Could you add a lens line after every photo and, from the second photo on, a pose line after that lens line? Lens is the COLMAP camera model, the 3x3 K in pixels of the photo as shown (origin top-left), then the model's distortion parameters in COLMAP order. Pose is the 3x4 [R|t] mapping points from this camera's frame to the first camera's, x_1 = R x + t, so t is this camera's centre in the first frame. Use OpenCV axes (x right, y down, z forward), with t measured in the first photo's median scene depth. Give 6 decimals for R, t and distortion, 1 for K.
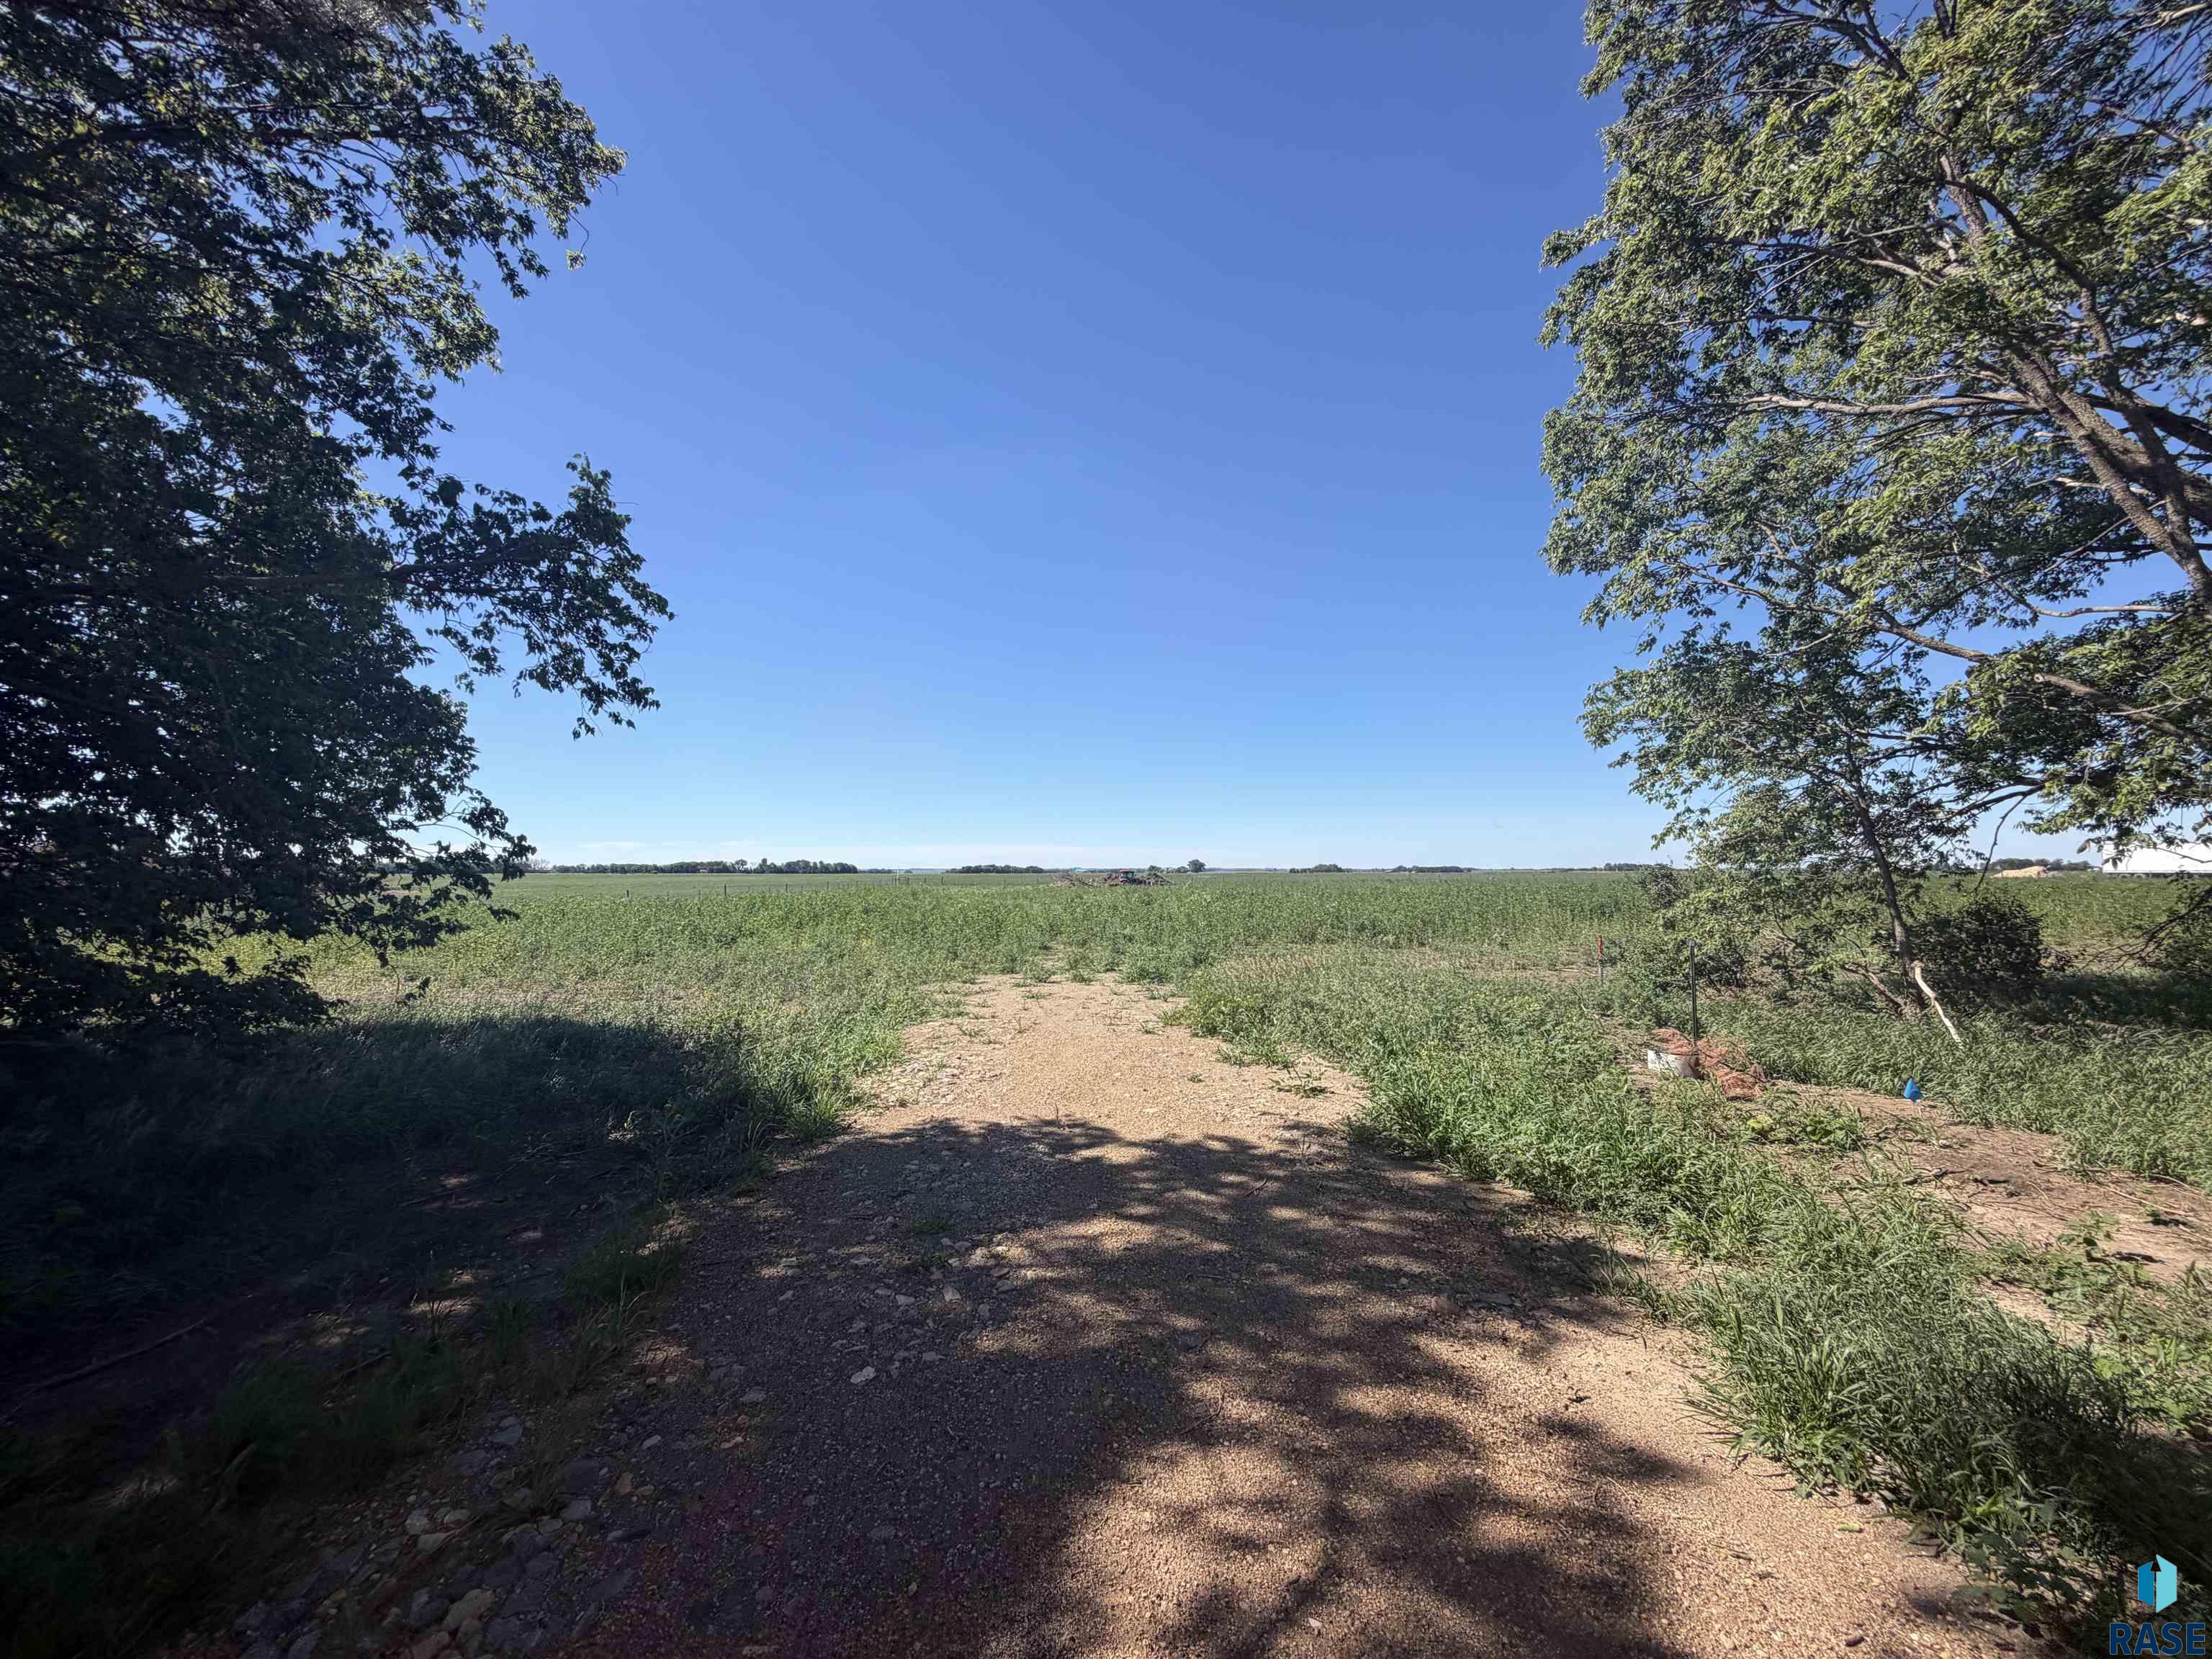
lens RADIAL K [[876.3, 0, 1113.9], [0, 876.3, 828.3], [0, 0, 1]] dist [-0.001229, 0.000399]
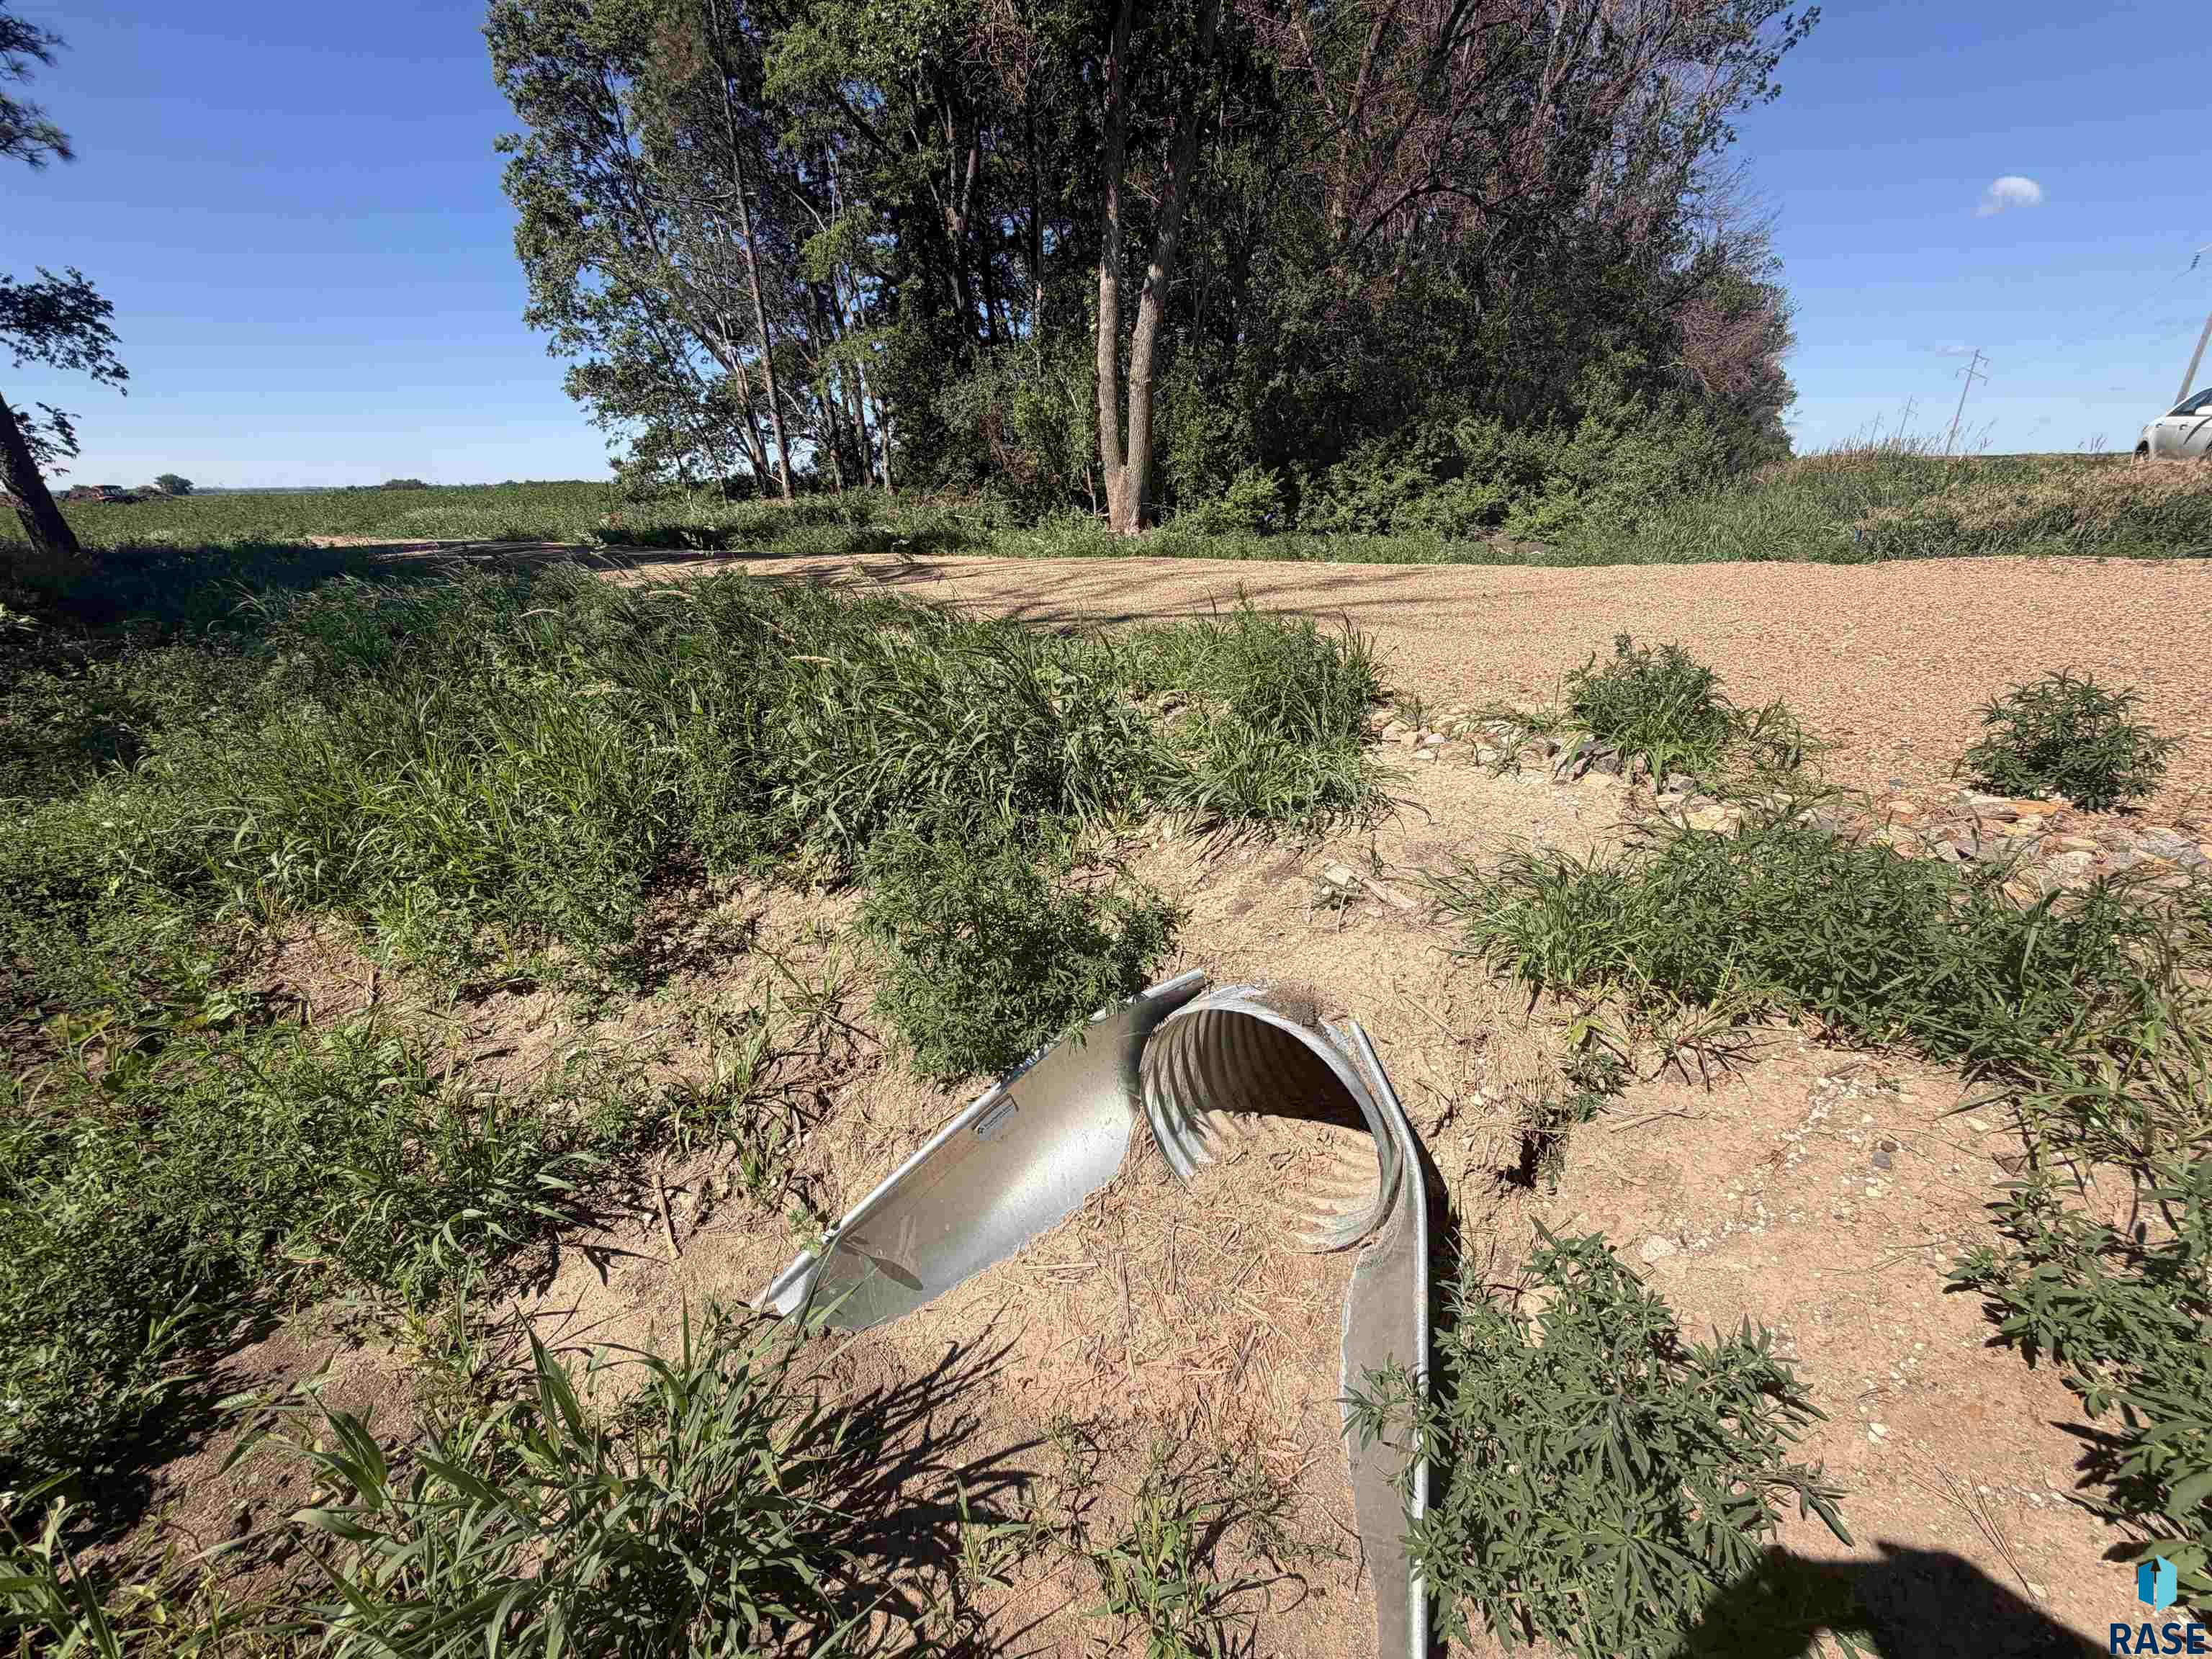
lens RADIAL K [[886.6, 0, 1105.5], [0, 886.6, 823.1], [0, 0, 1]] dist [0.000355, -0.000417]
pose [[0.640485, -0.291463, 0.710512, -0.067672], [-0.018457, 0.919073, 0.393655, -0.002115], [-0.767749, -0.265244, 0.583273, -0.218187]]
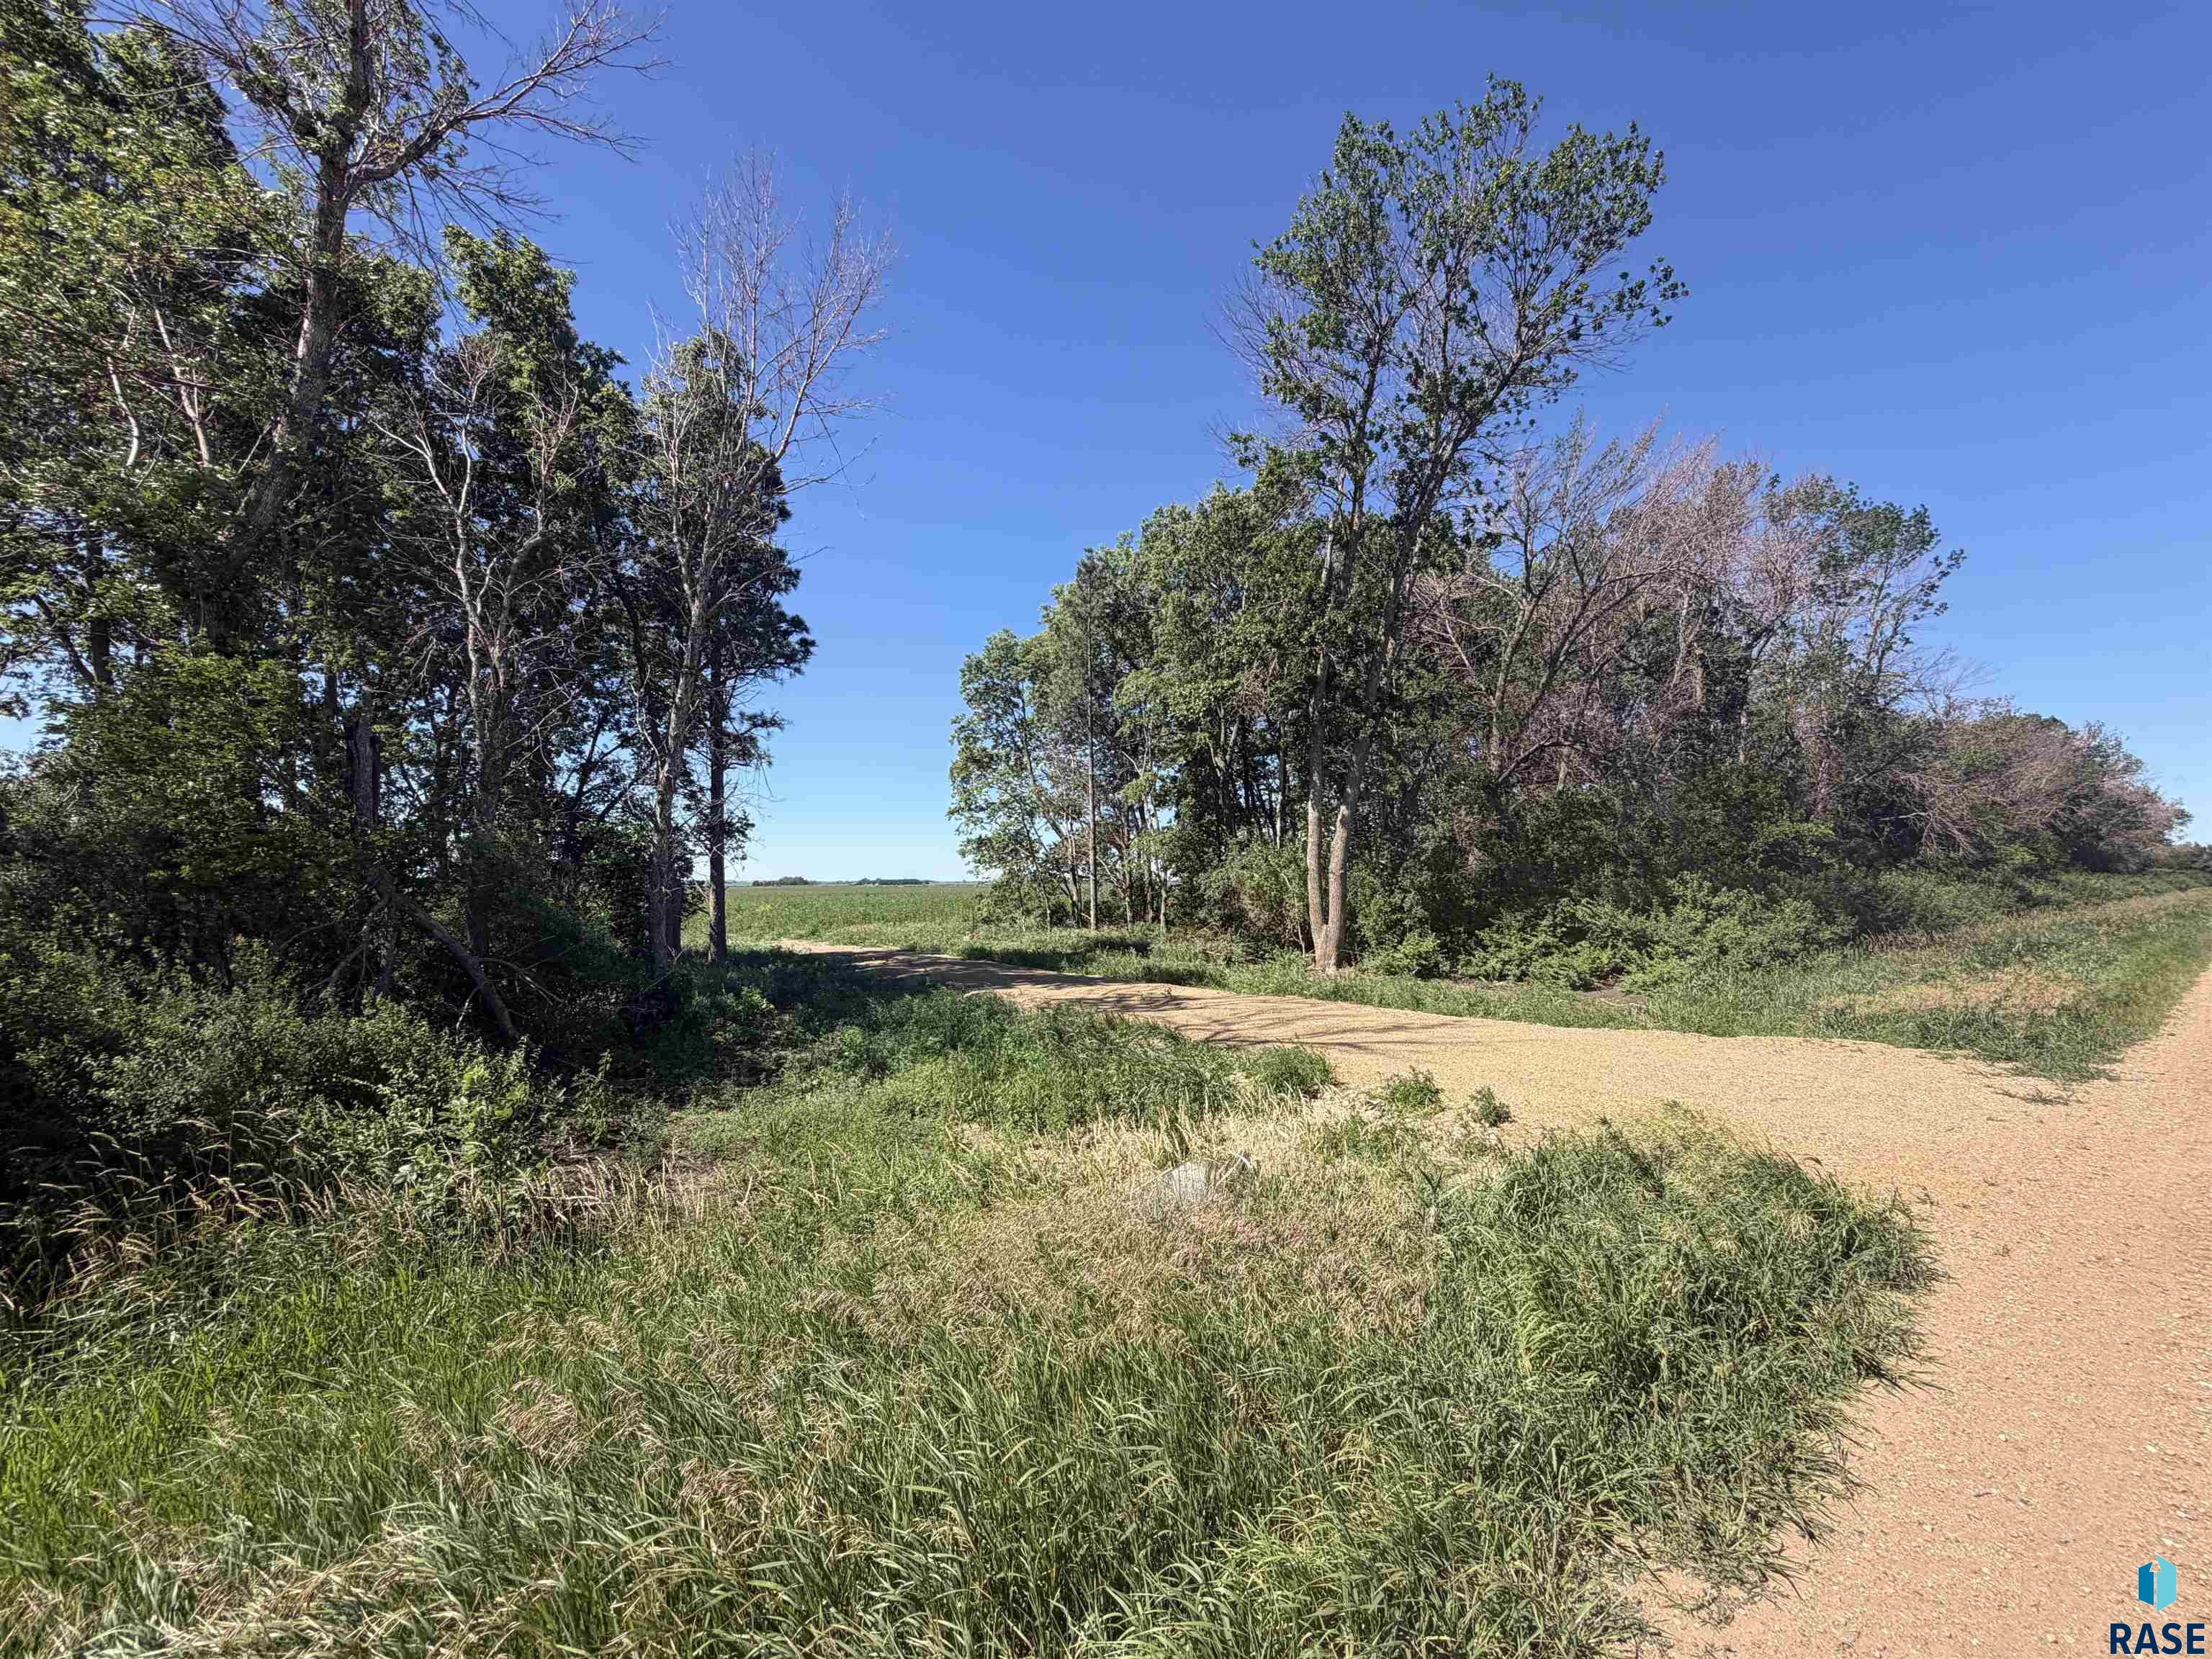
lens RADIAL K [[886.6, 0, 1105.5], [0, 886.6, 823.1], [0, 0, 1]] dist [0.000355, -0.000417]
pose [[0.835031, 0.032429, 0.549247, -0.111692], [-0.022209, 0.999435, -0.025243, -0.019760], [-0.549755, 0.008880, 0.835279, -0.277040]]
